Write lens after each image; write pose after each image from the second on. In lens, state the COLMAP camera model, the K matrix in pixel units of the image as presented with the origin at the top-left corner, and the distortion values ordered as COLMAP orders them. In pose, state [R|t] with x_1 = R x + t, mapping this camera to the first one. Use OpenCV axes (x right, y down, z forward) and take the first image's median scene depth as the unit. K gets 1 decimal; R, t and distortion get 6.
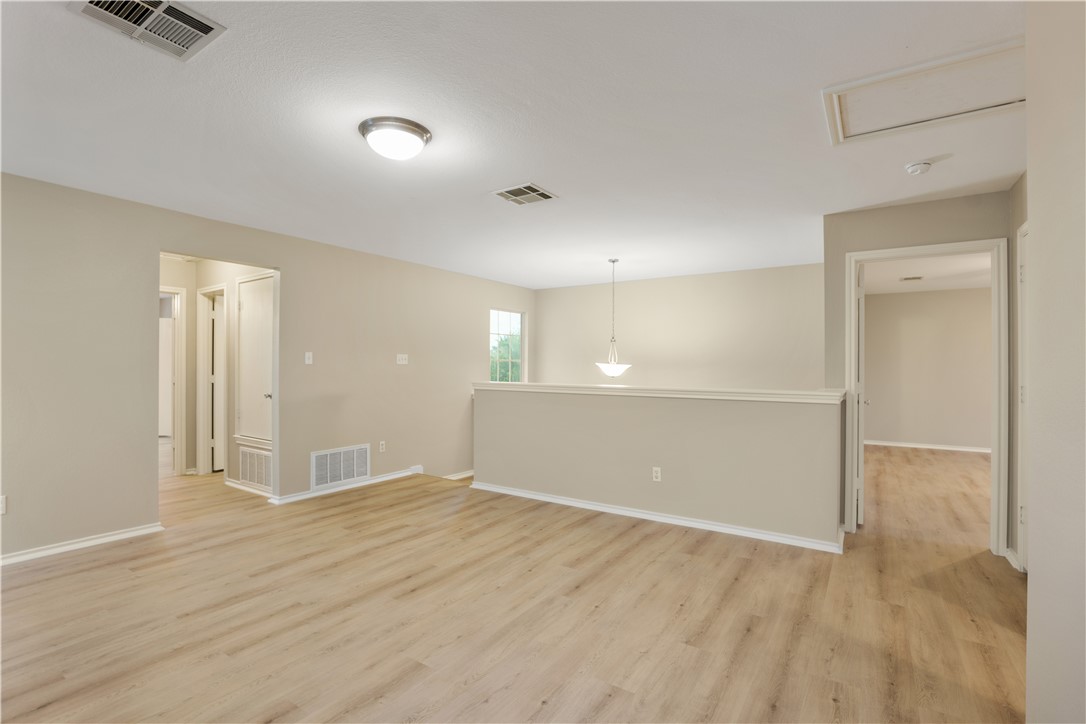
lens RADIAL K [[499.0, 0, 544.7], [0, 499.0, 366.0], [0, 0, 1]] dist [-0.025260, 0.000220]
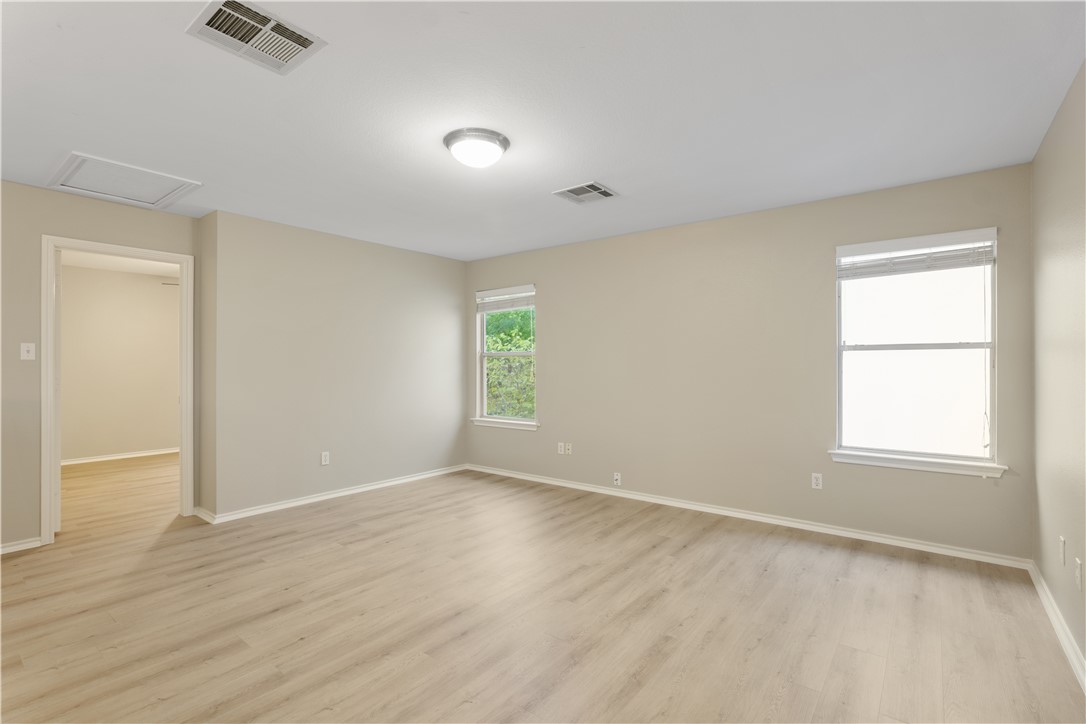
lens RADIAL K [[499.0, 0, 542.8], [0, 499.0, 356.9], [0, 0, 1]] dist [-0.025260, 0.000220]
pose [[-0.996743, -0.002996, 0.080589, -0.523882], [-0.004406, 0.999840, -0.017333, 0.008958], [-0.080524, -0.017632, -0.996597, 2.022104]]
